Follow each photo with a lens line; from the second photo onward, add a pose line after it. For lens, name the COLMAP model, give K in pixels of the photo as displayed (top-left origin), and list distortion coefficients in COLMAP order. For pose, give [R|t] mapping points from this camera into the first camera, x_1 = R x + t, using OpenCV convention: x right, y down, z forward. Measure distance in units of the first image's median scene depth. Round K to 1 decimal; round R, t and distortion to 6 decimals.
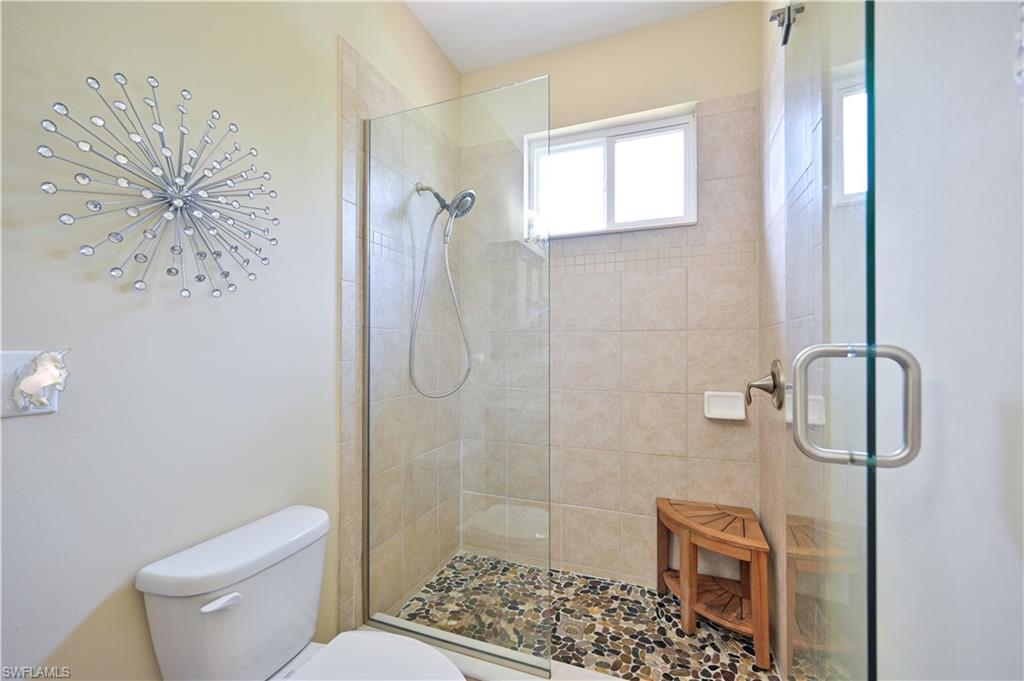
lens RADIAL K [[422.8, 0, 493.7], [0, 422.8, 345.3], [0, 0, 1]] dist [-0.000125, 0.000377]
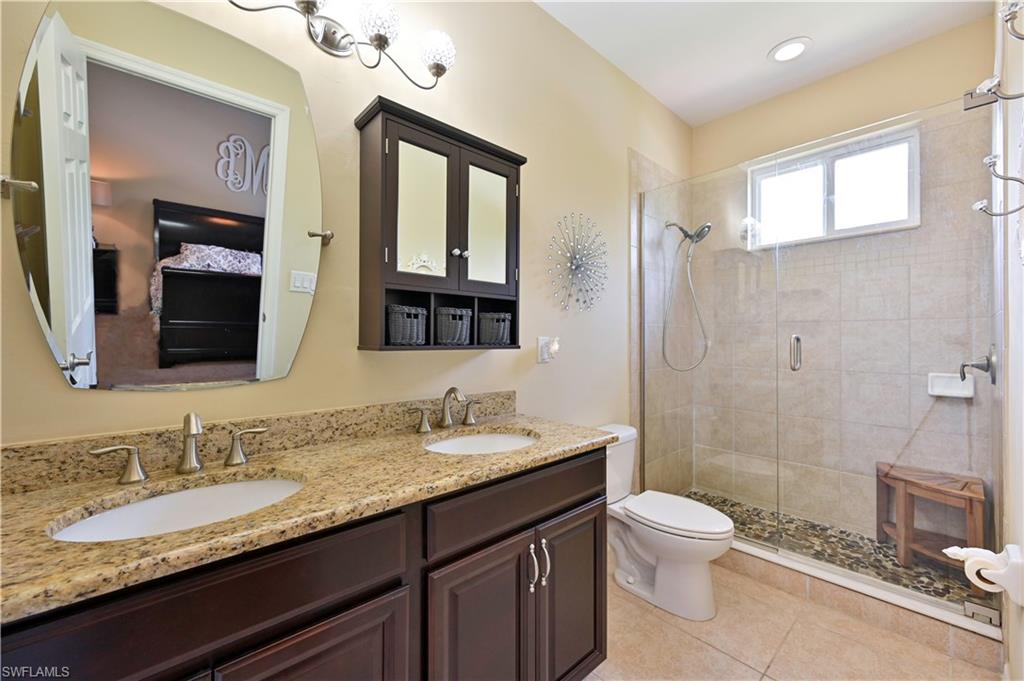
lens RADIAL K [[414.3, 0, 518.1], [0, 414.3, 338.9], [0, 0, 1]] dist [-0.003083, -0.000216]
pose [[0.923948, -0.003029, -0.382507, -0.100647], [0.006558, 0.999947, 0.007923, 0.001447], [0.382462, -0.009829, 0.923919, -0.457037]]
